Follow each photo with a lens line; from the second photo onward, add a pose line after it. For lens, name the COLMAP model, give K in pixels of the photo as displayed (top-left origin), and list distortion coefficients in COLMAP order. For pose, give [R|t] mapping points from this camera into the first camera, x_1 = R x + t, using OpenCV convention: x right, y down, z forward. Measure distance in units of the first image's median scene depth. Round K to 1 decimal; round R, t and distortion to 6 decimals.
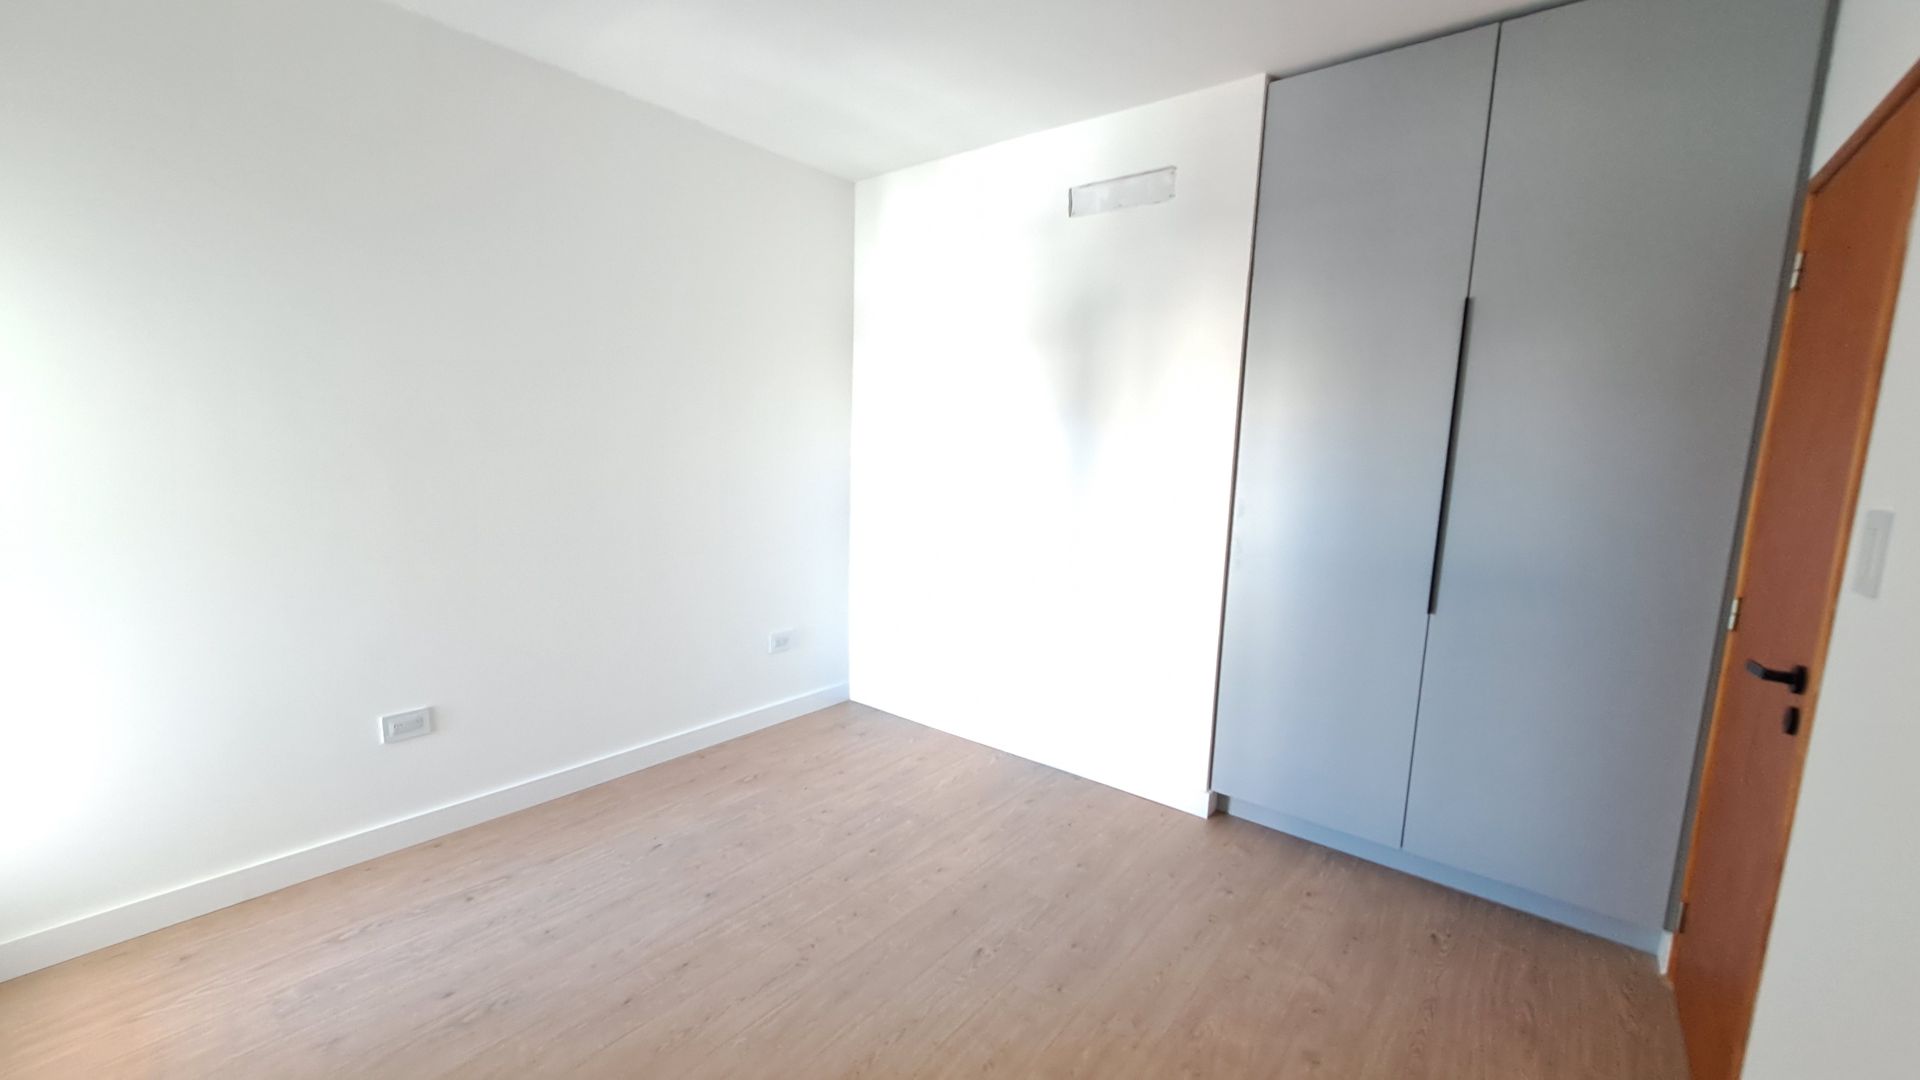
lens RADIAL K [[756.9, 0, 958.3], [0, 756.9, 550.1], [0, 0, 1]] dist [0.002204, 0.000019]
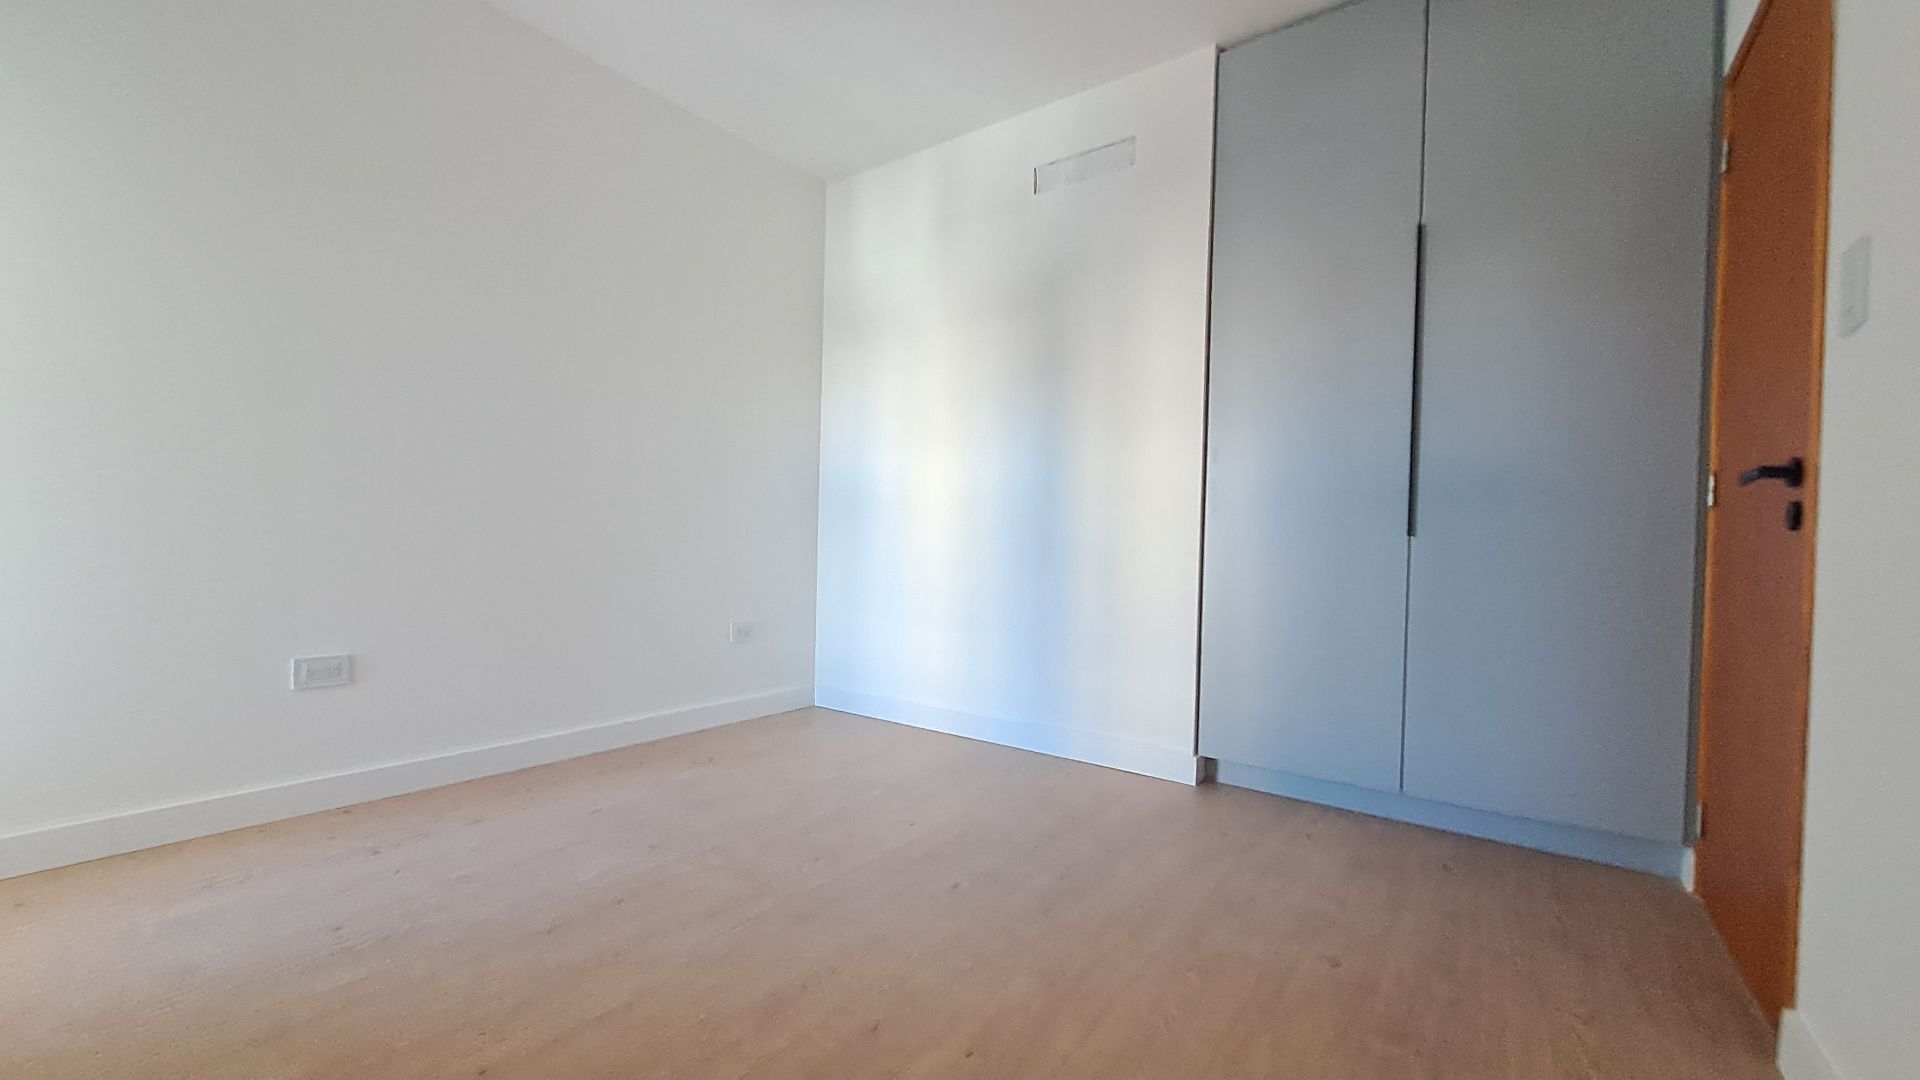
lens RADIAL K [[756.9, 0, 959.6], [0, 756.9, 536.0], [0, 0, 1]] dist [0.002204, 0.000019]
pose [[0.999075, -0.004901, 0.042728, -0.003827], [0.010376, 0.991607, -0.128872, 0.217968], [-0.041738, 0.129197, 0.990740, 0.053851]]
